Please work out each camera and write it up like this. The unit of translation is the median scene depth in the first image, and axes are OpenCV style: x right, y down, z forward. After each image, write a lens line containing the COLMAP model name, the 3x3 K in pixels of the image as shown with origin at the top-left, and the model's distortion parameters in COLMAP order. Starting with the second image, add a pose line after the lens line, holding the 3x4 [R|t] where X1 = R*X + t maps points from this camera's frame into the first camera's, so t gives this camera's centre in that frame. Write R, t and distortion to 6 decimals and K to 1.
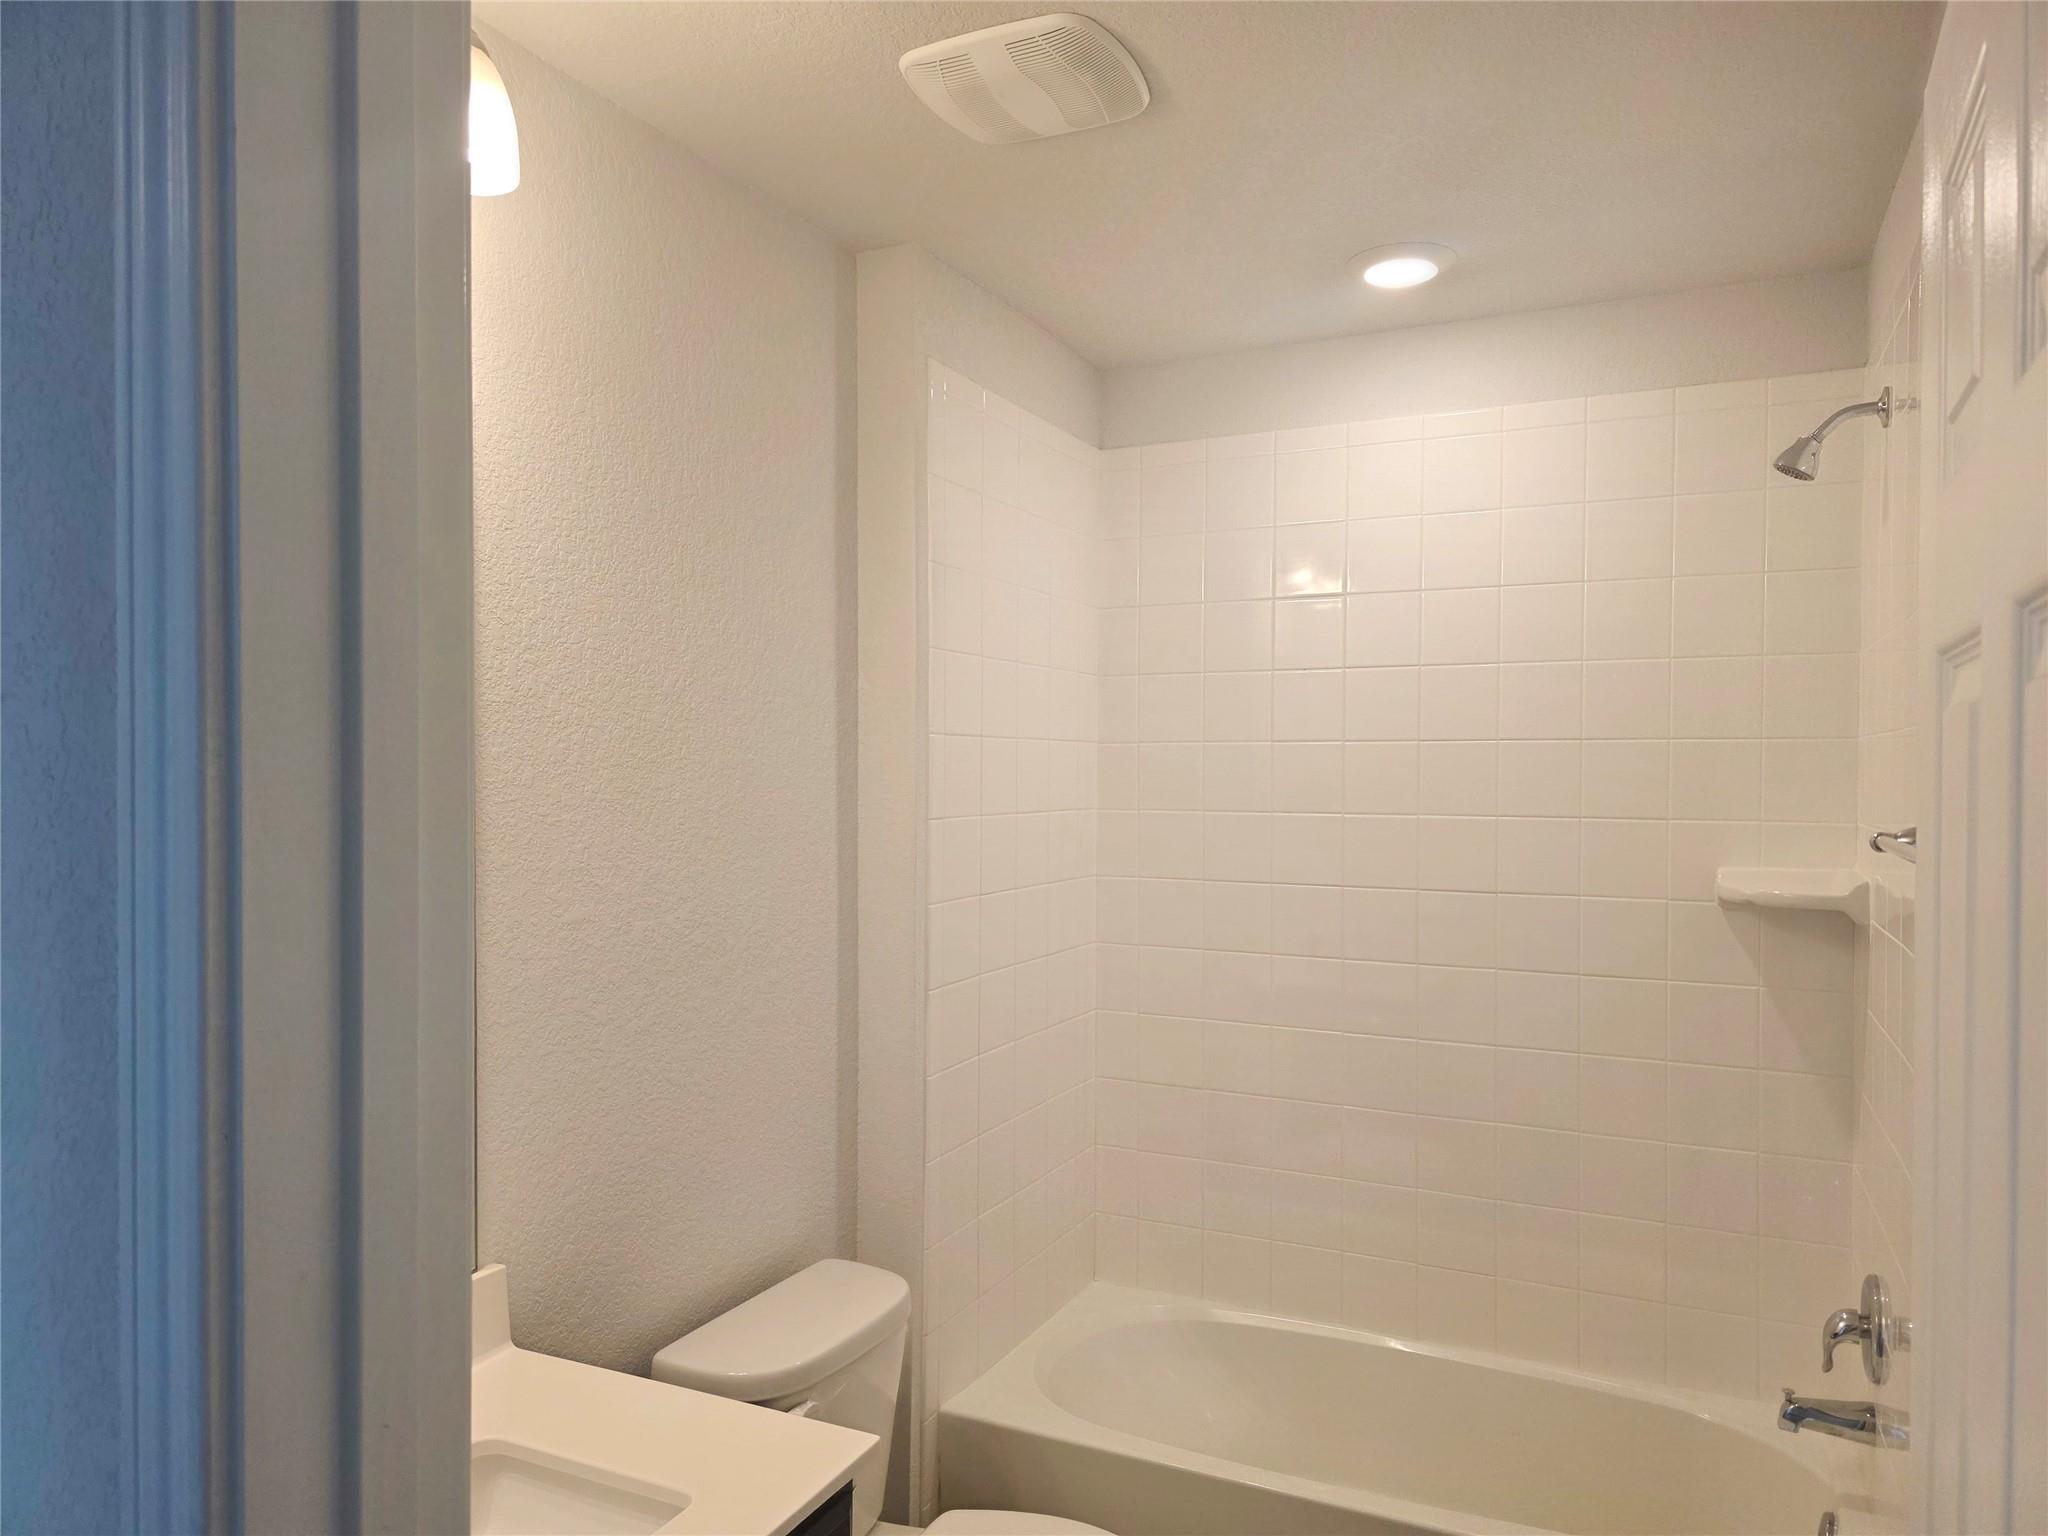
lens RADIAL K [[1369.1, 0, 1042.1], [0, 1369.1, 765.6], [0, 0, 1]] dist [0.074071, -0.071169]
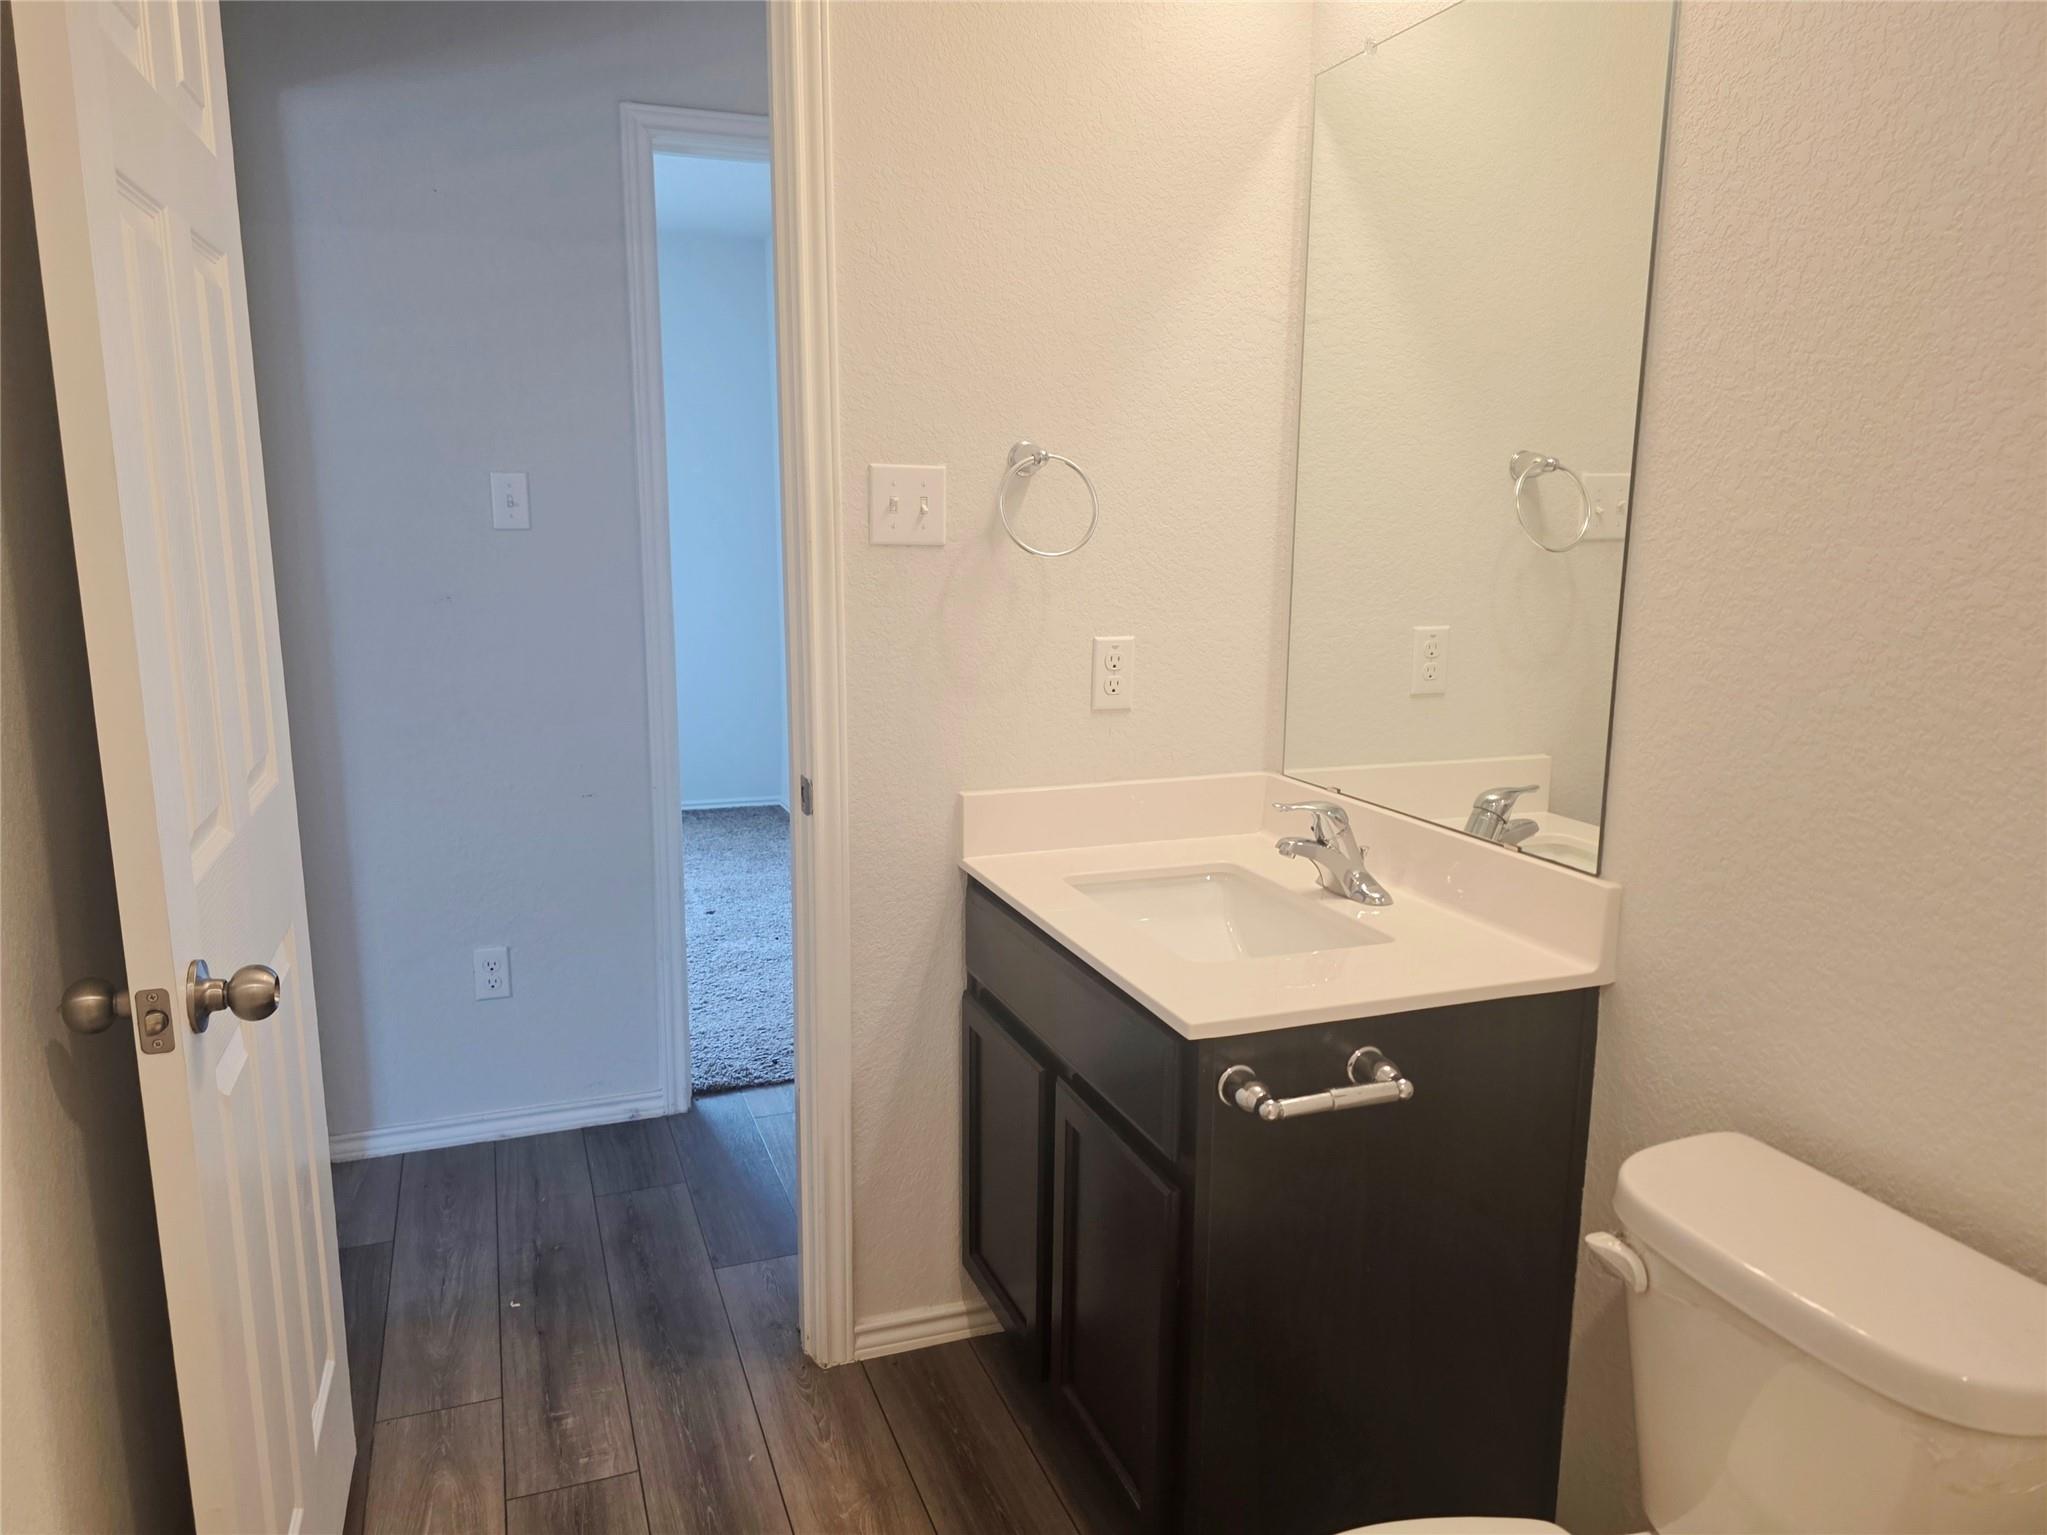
lens RADIAL K [[1368.5, 0, 1041.6], [0, 1368.5, 765.1], [0, 0, 1]] dist [0.074071, -0.071169]
pose [[-0.677411, 0.124321, -0.725024, 0.520159], [-0.017787, 0.982559, 0.185100, 0.108319], [0.735390, 0.138285, -0.663384, 1.273730]]
